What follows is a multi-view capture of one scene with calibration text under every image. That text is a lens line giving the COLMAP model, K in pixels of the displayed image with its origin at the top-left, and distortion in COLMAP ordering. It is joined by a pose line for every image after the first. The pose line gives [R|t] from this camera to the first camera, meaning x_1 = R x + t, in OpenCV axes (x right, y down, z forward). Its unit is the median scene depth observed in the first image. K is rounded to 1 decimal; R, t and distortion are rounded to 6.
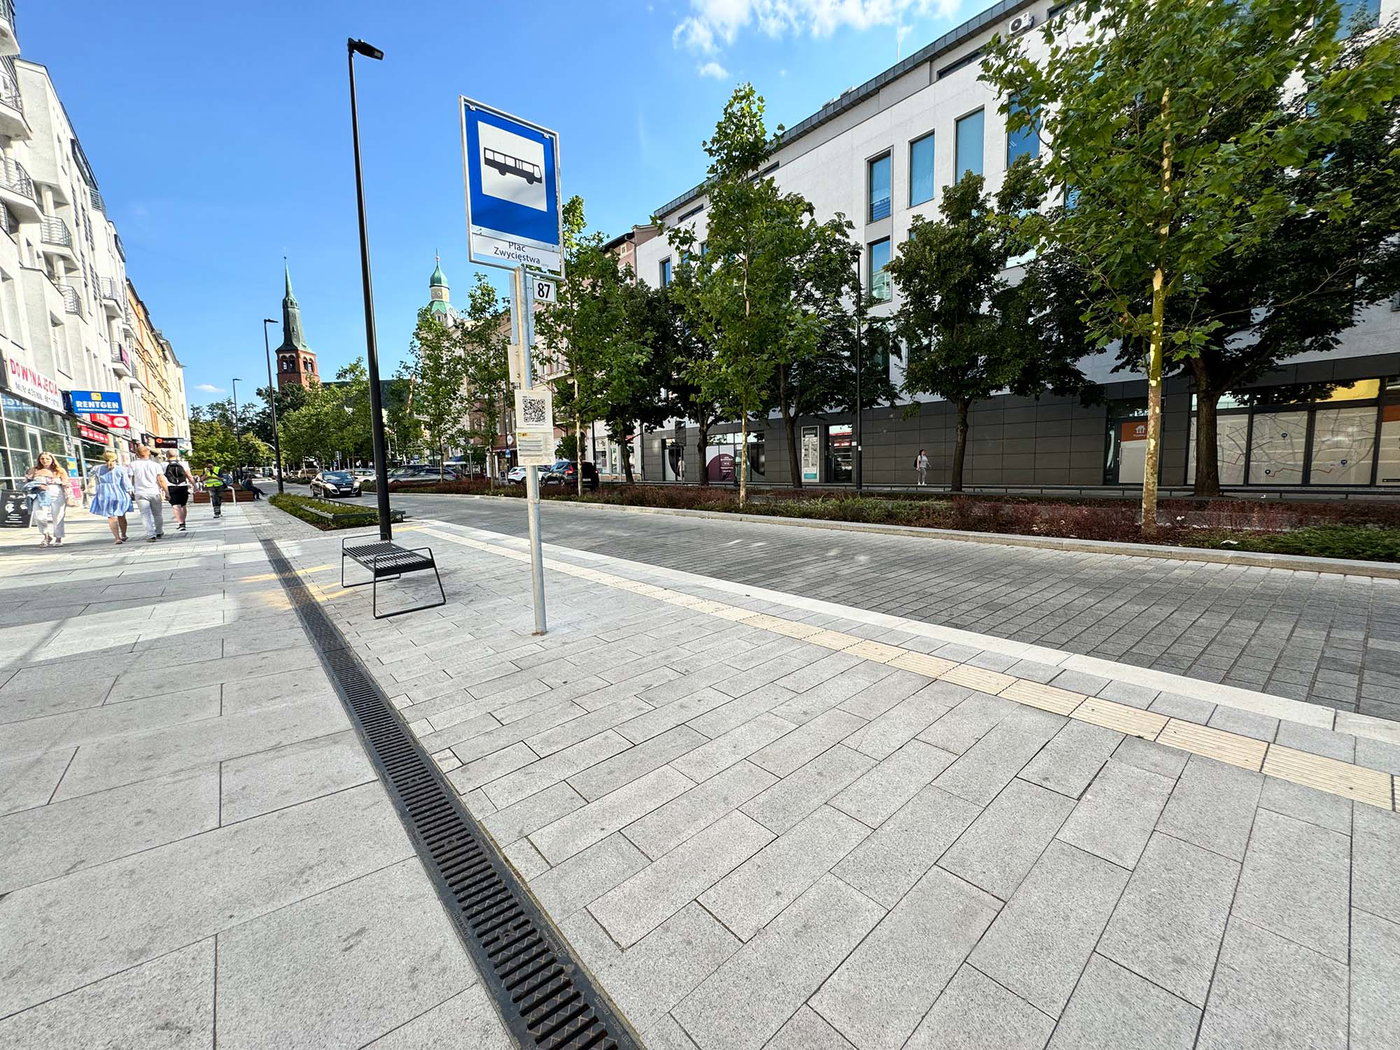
lens RADIAL K [[565.8, 0, 702.8], [0, 565.8, 526.2], [0, 0, 1]] dist [-0.002089, 0.000777]
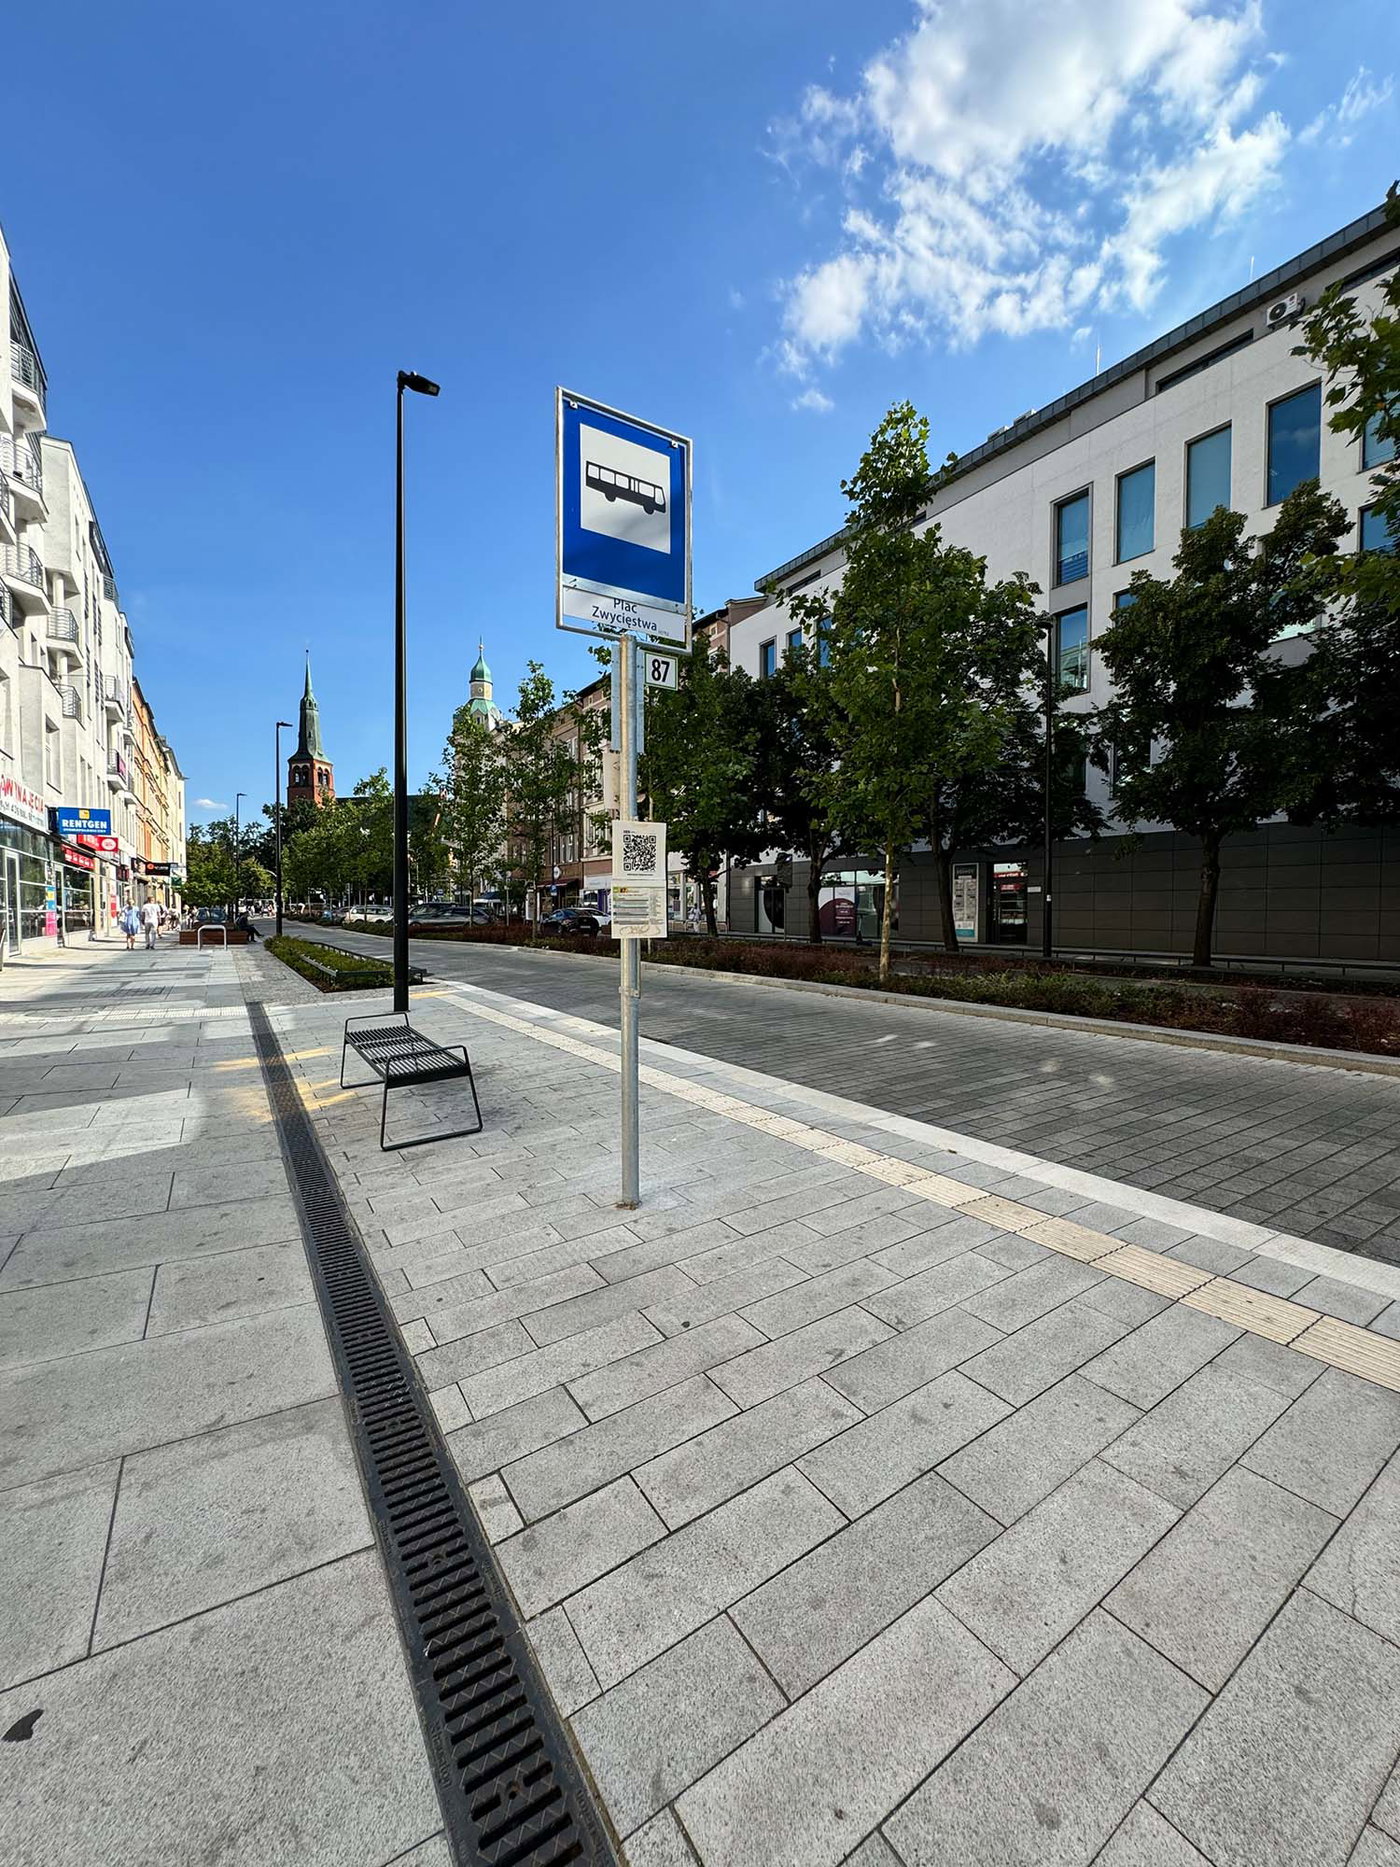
lens RADIAL K [[754.5, 0, 700.7], [0, 754.5, 935.0], [0, 0, 1]] dist [-0.002089, 0.000777]
pose [[0.990815, 0.030090, -0.131832, -0.025256], [-0.039597, 0.996754, -0.070091, -0.012228], [0.129295, 0.074668, 0.988791, 0.038235]]
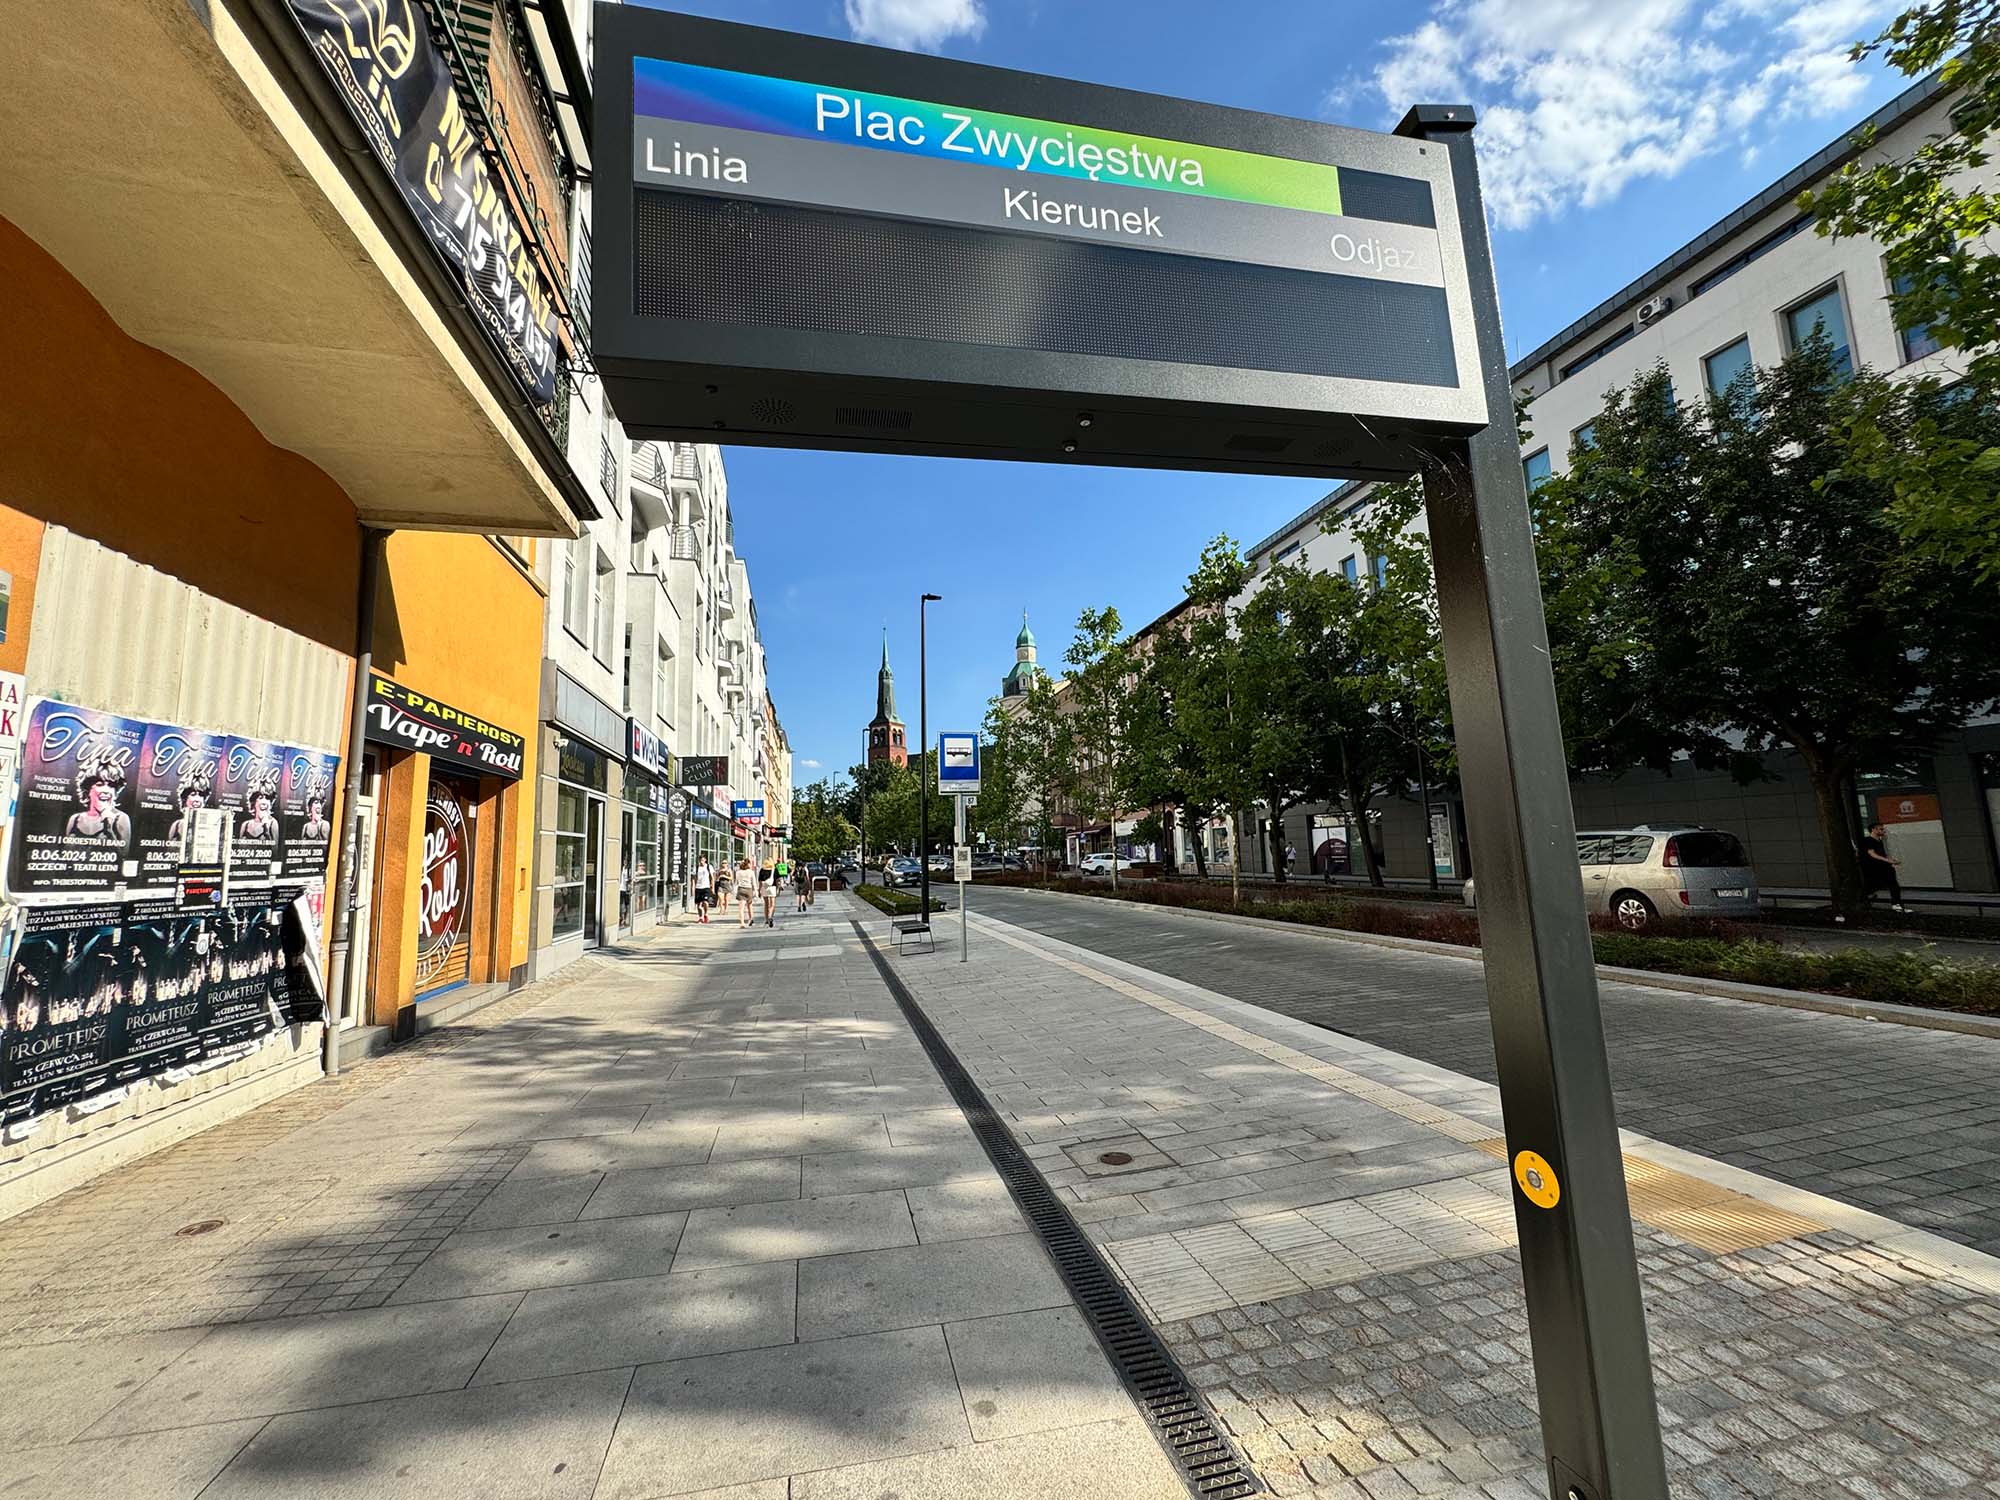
lens RADIAL K [[808.3, 0, 999.1], [0, 808.3, 750.7], [0, 0, 1]] dist [-0.002089, 0.000777]
pose [[0.889752, -0.060289, -0.452446, 0.286293], [-0.040952, 0.976697, -0.210680, 0.012112], [0.454604, 0.205981, 0.866549, -0.393272]]
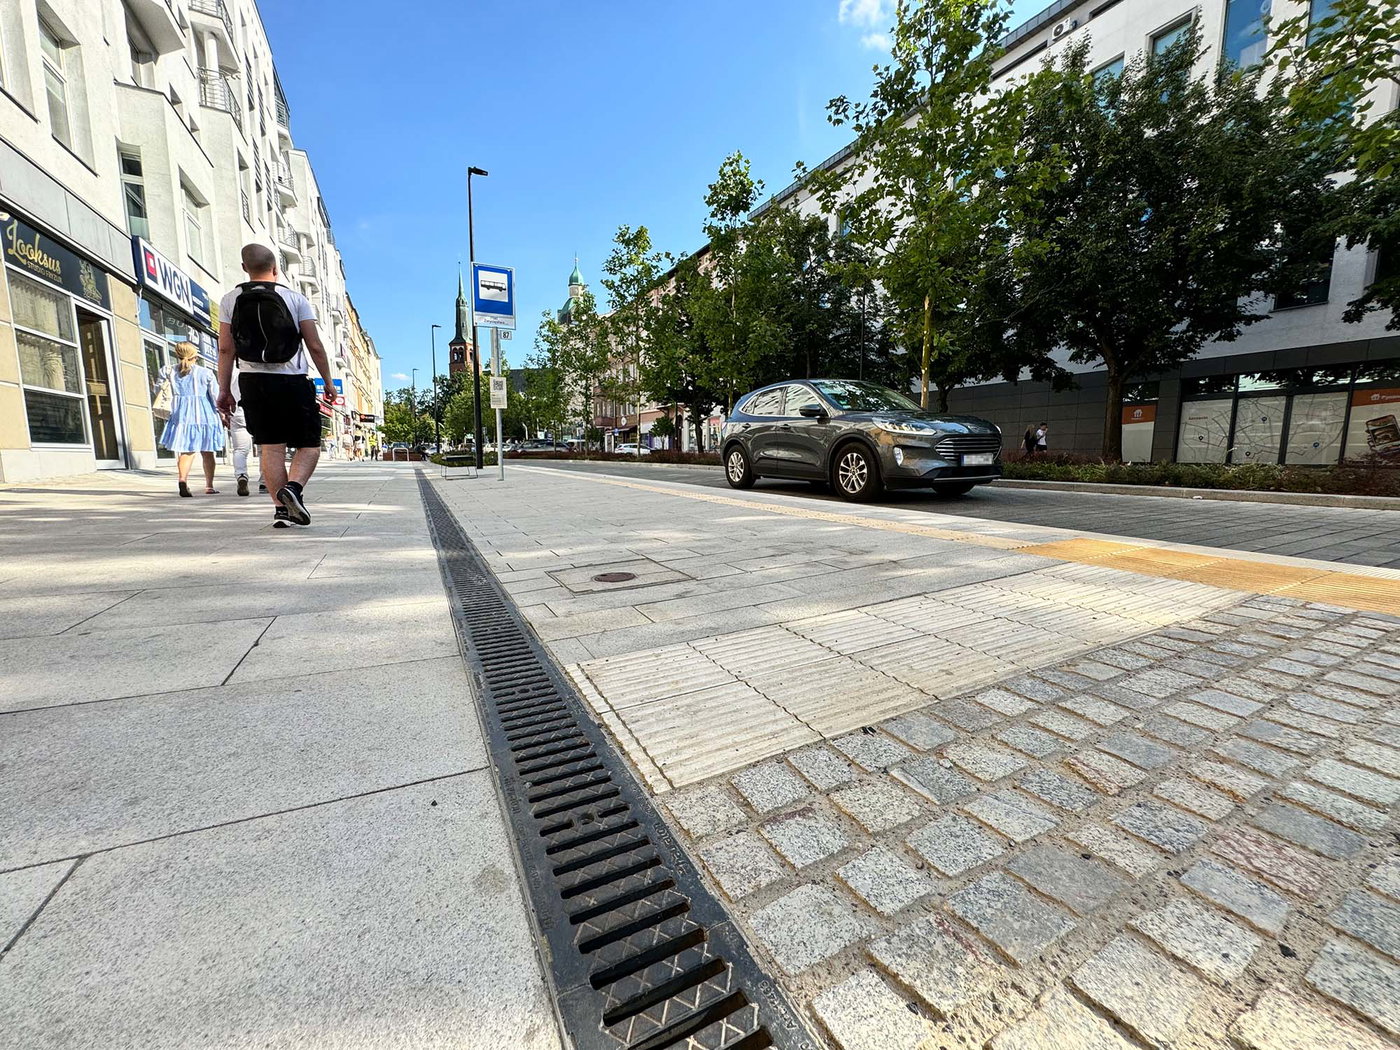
lens RADIAL K [[565.8, 0, 700.3], [0, 565.8, 527.4], [0, 0, 1]] dist [-0.002089, 0.000777]
pose [[0.973882, 0.056660, -0.219874, 0.247247], [-0.051448, 0.998244, 0.029362, 0.063685], [0.221151, -0.017283, 0.975086, -0.263152]]
